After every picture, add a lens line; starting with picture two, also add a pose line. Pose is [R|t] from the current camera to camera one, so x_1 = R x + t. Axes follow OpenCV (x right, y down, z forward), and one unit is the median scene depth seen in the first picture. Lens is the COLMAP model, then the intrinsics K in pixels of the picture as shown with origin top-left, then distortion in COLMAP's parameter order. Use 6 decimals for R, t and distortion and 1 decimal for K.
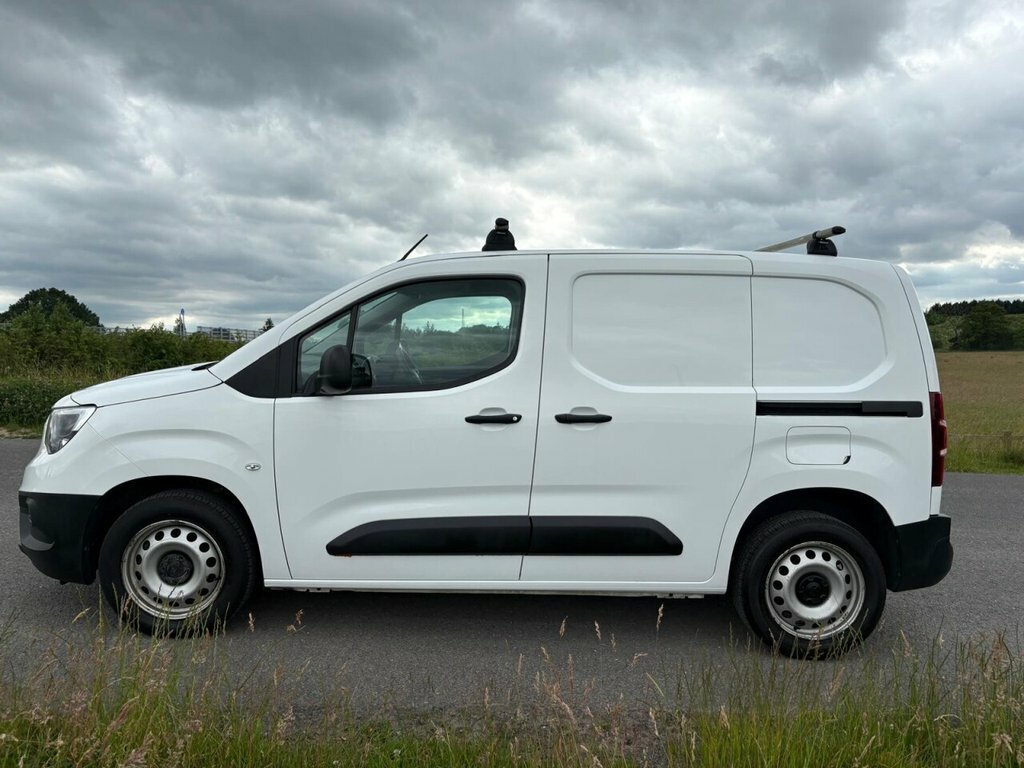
lens RADIAL K [[859.0, 0, 509.6], [0, 859.0, 377.9], [0, 0, 1]] dist [0.034050, 0.003794]
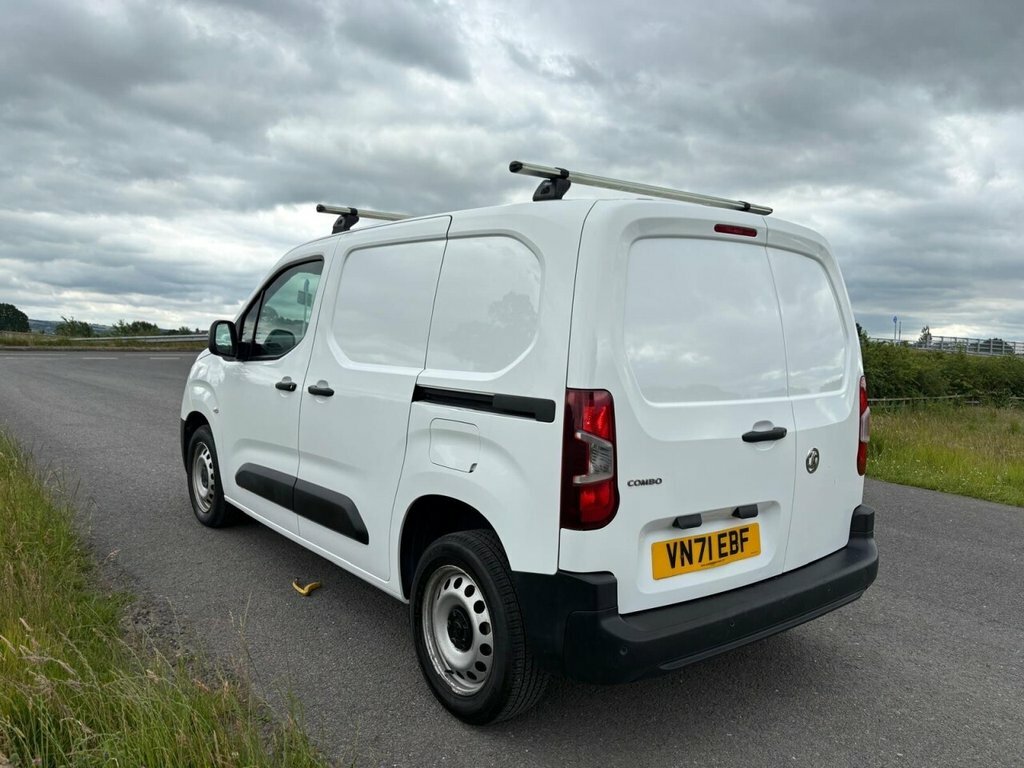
lens RADIAL K [[805.8, 0, 515.0], [0, 805.8, 377.9], [0, 0, 1]] dist [0.057847, -0.031425]
pose [[0.595595, 0.051403, -0.801638, 0.959195], [-0.060101, 0.998005, 0.019341, -0.000840], [0.801033, 0.036660, 0.597496, 0.588005]]
